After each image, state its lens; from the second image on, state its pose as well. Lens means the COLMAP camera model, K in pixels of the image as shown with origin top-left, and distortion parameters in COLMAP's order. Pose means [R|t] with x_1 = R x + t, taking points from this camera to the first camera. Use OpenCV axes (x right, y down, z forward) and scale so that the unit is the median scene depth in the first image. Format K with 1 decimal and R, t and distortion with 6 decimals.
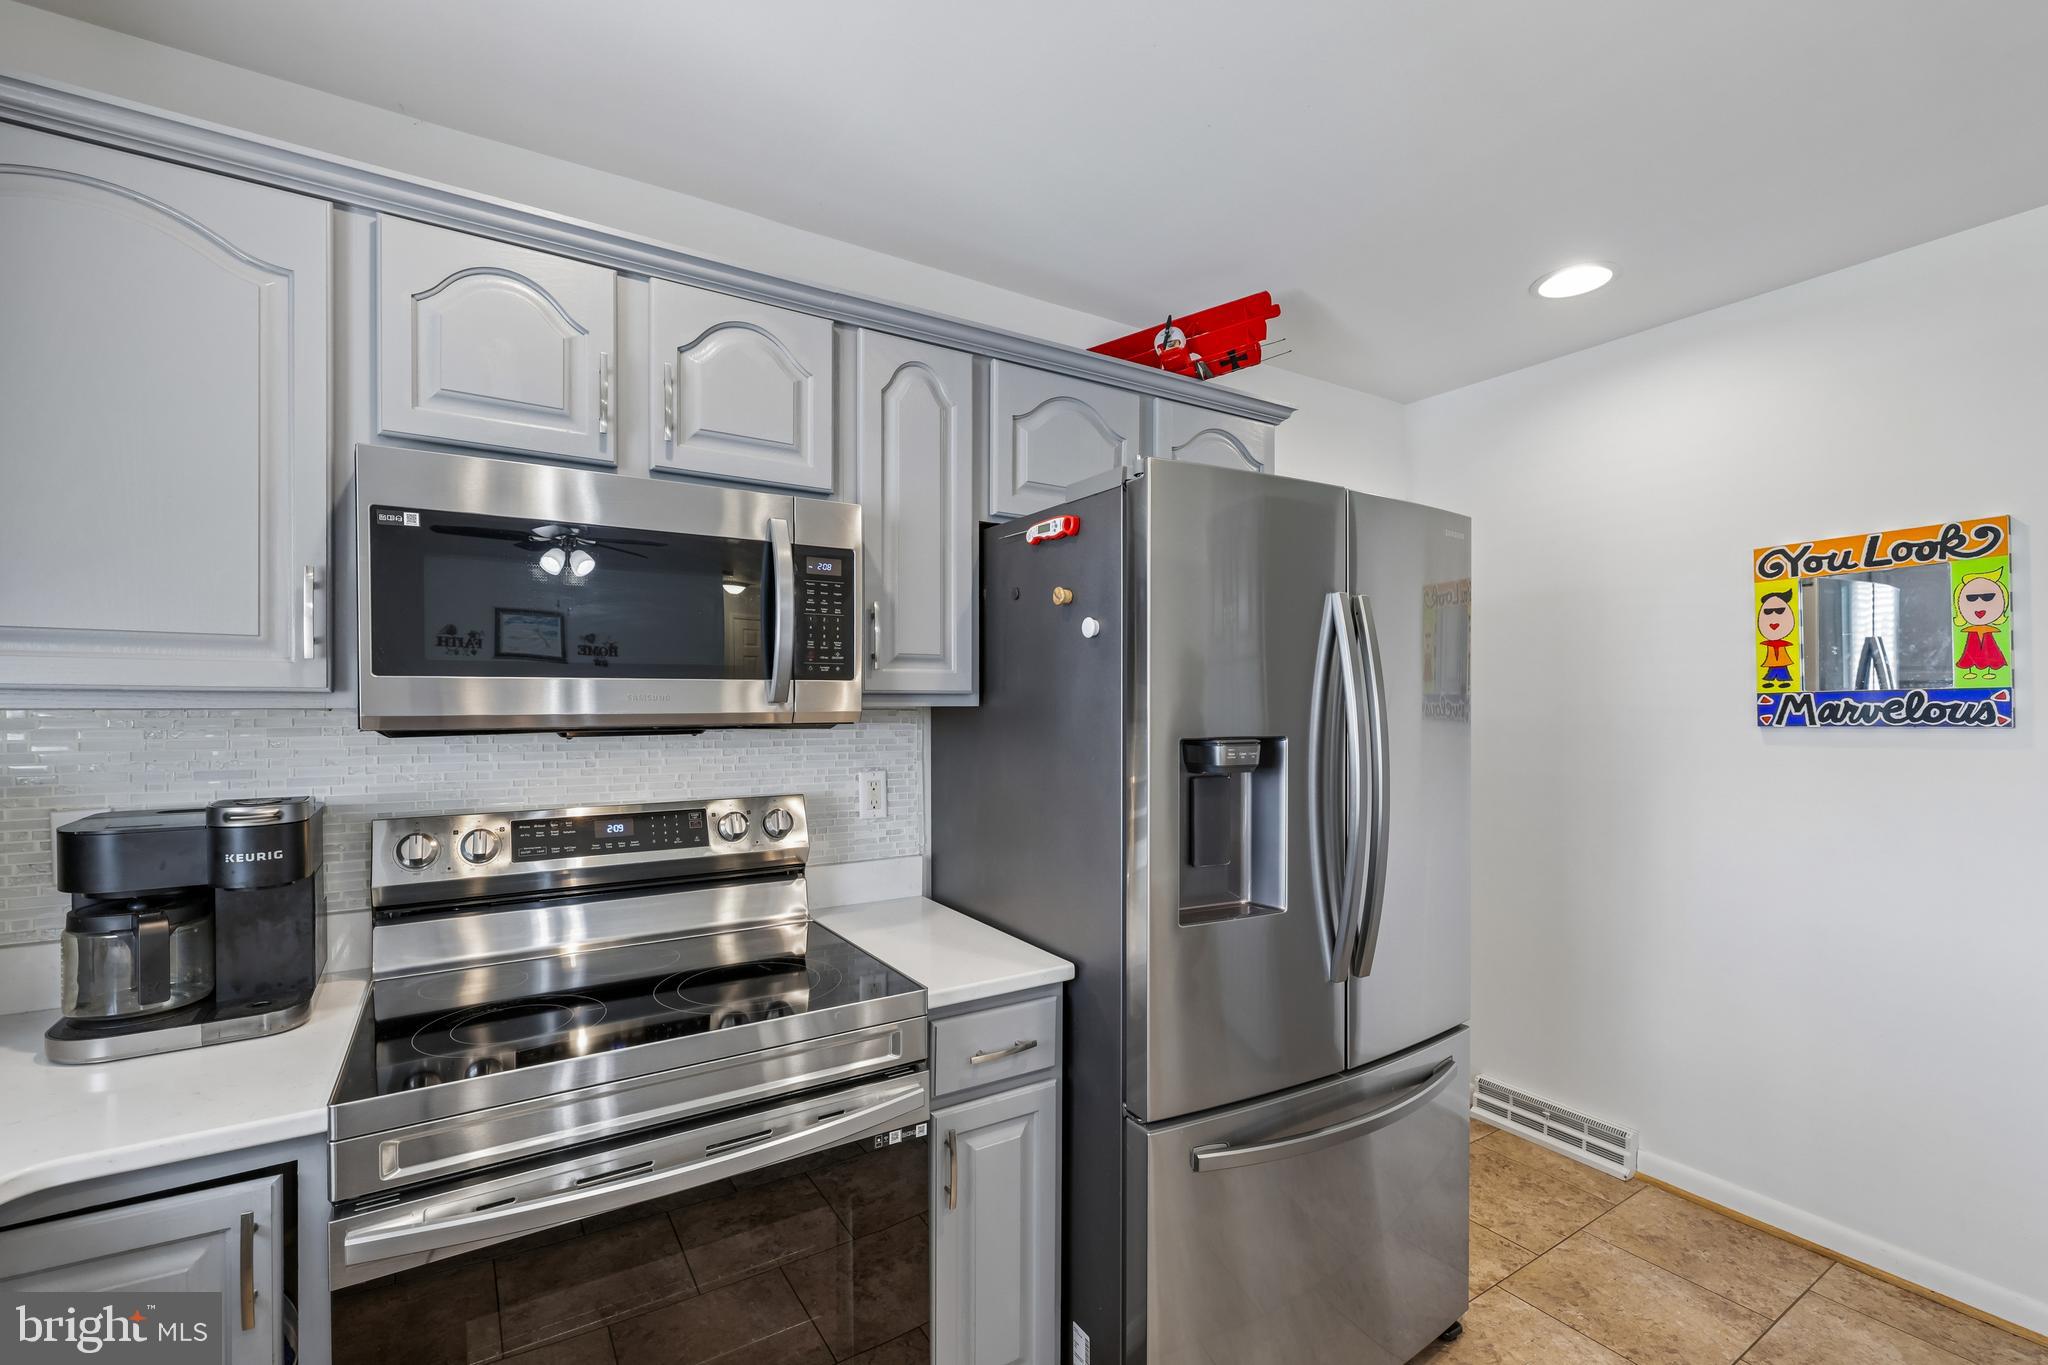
lens RADIAL K [[871.9, 0, 986.2], [0, 871.9, 715.1], [0, 0, 1]] dist [-0.002664, 0.003199]
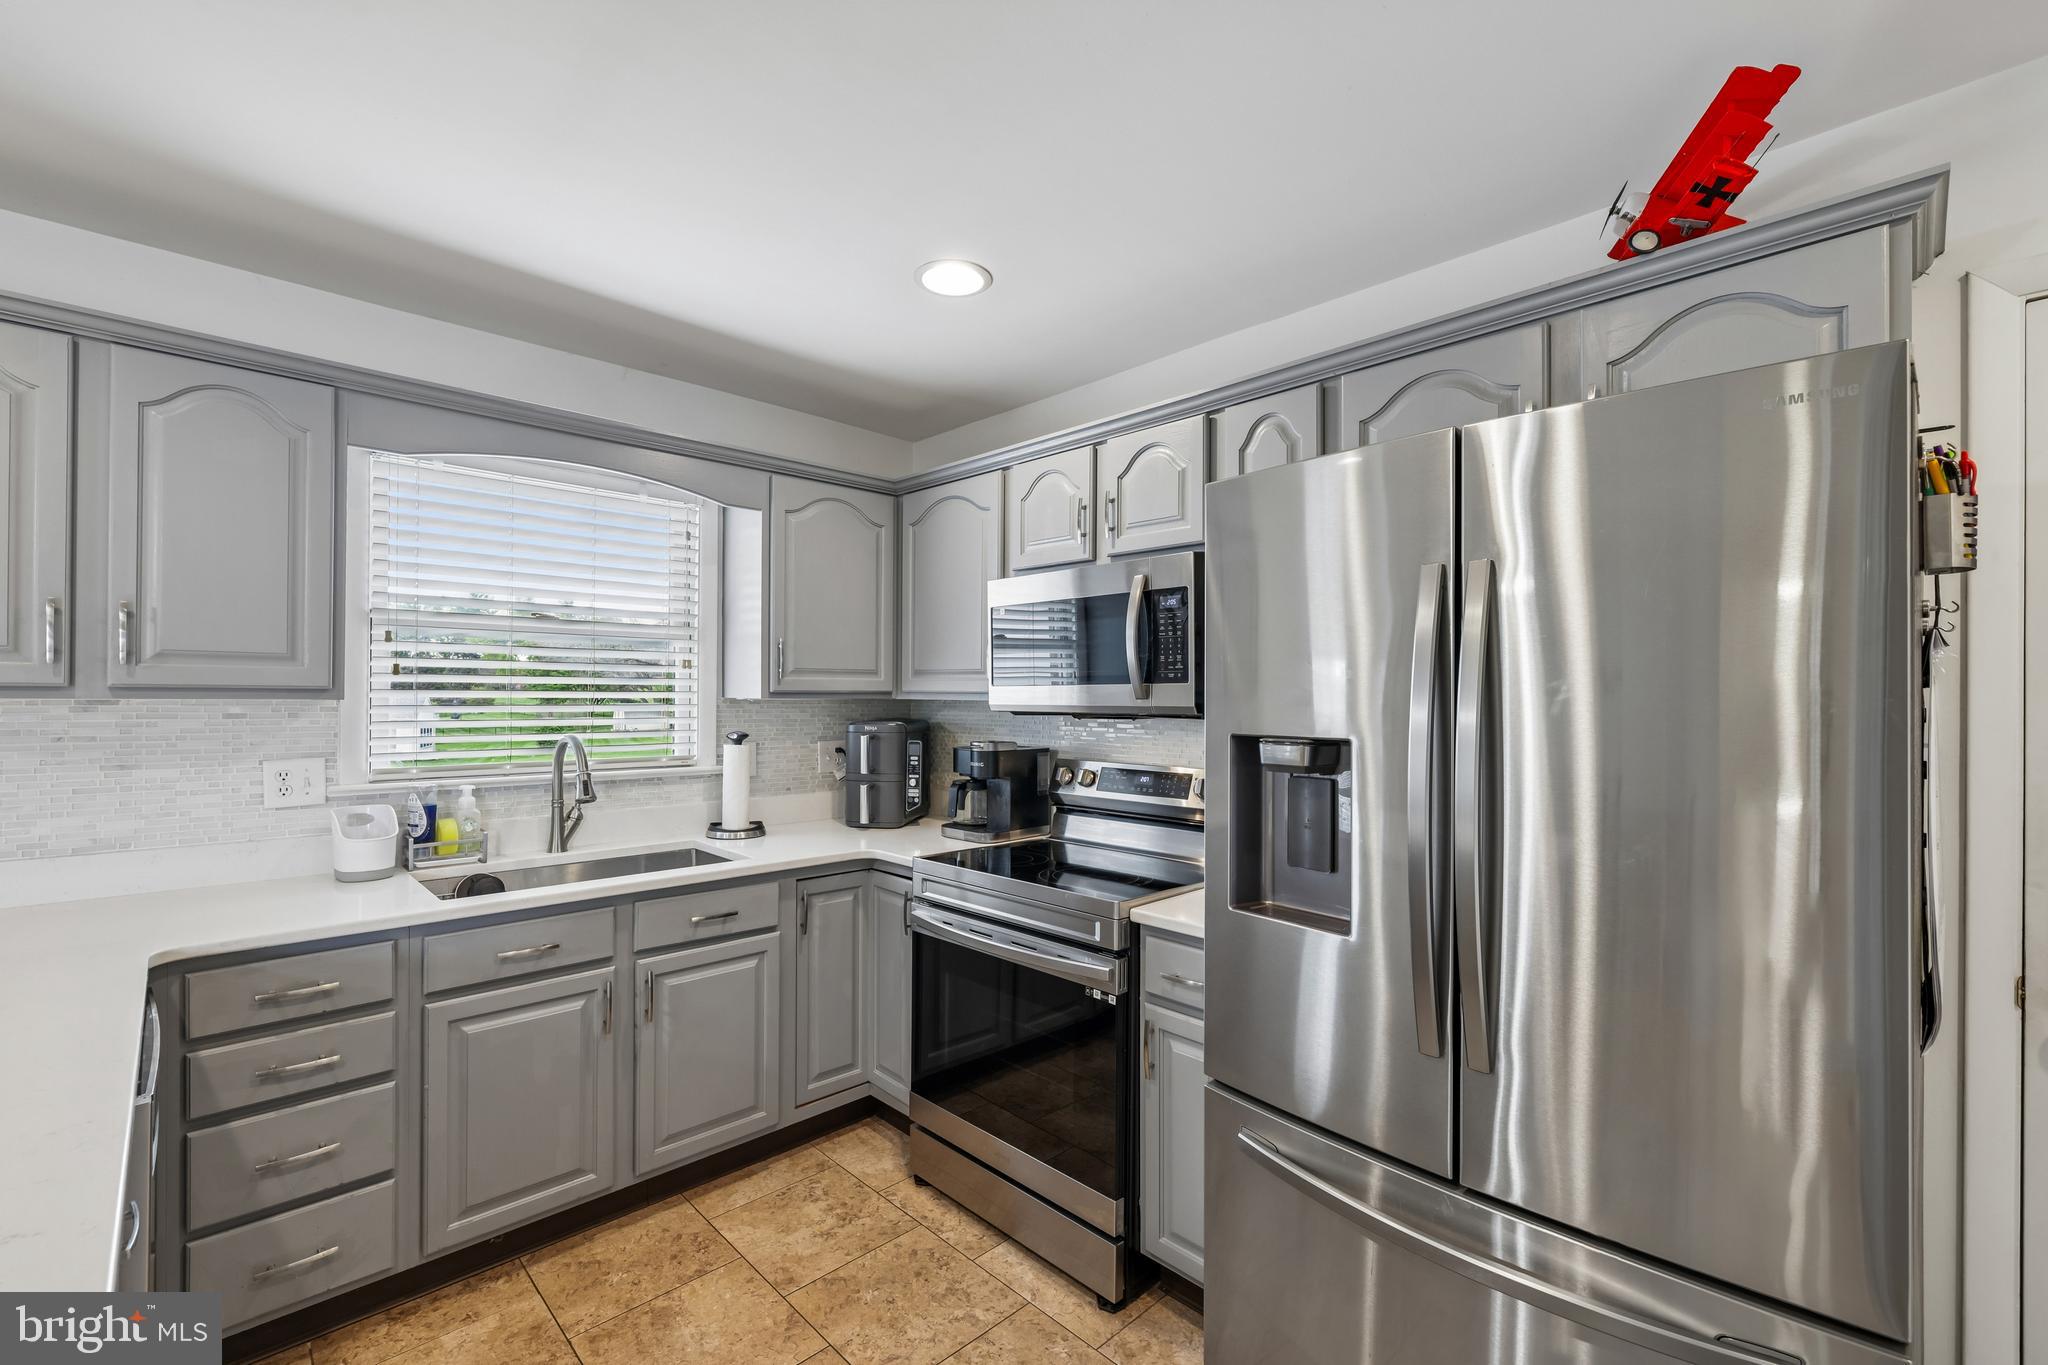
lens RADIAL K [[871.9, 0, 1025.5], [0, 871.9, 695.3], [0, 0, 1]] dist [-0.002664, 0.003199]
pose [[0.220627, 0.000104, -0.975358, 1.011358], [-0.021567, 0.999756, -0.004772, -0.008523], [0.975120, 0.022089, 0.220576, 0.424768]]
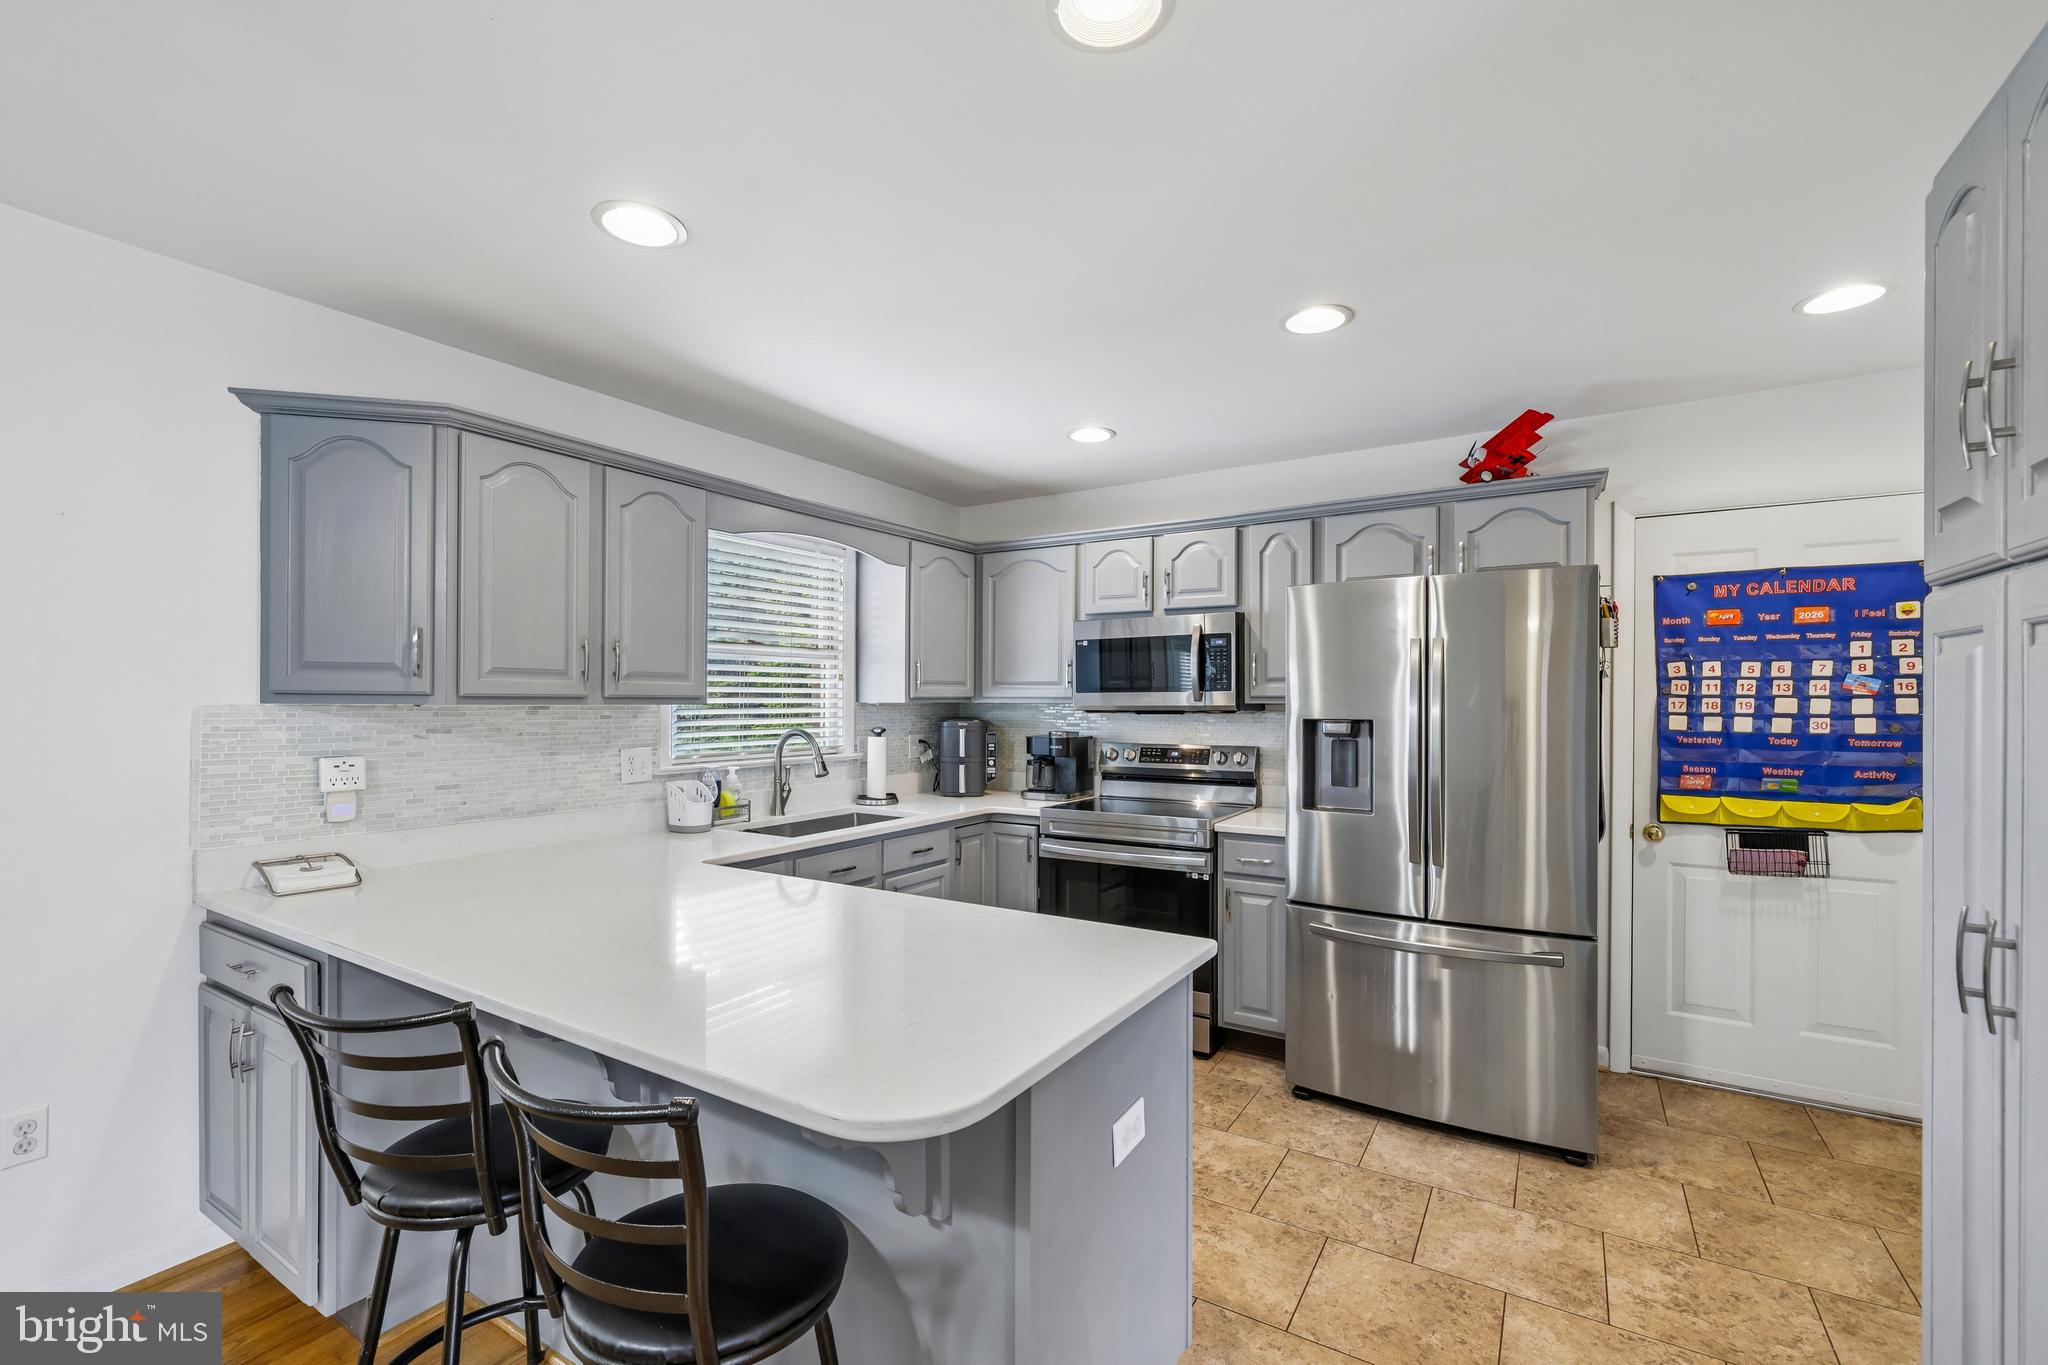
lens RADIAL K [[871.9, 0, 1028.3], [0, 871.9, 710.3], [0, 0, 1]] dist [-0.002664, 0.003199]
pose [[0.447426, 0.009305, -0.894272, 1.479062], [-0.014204, 0.999894, 0.003298, 0.008073], [0.894208, 0.011226, 0.447511, -0.422555]]
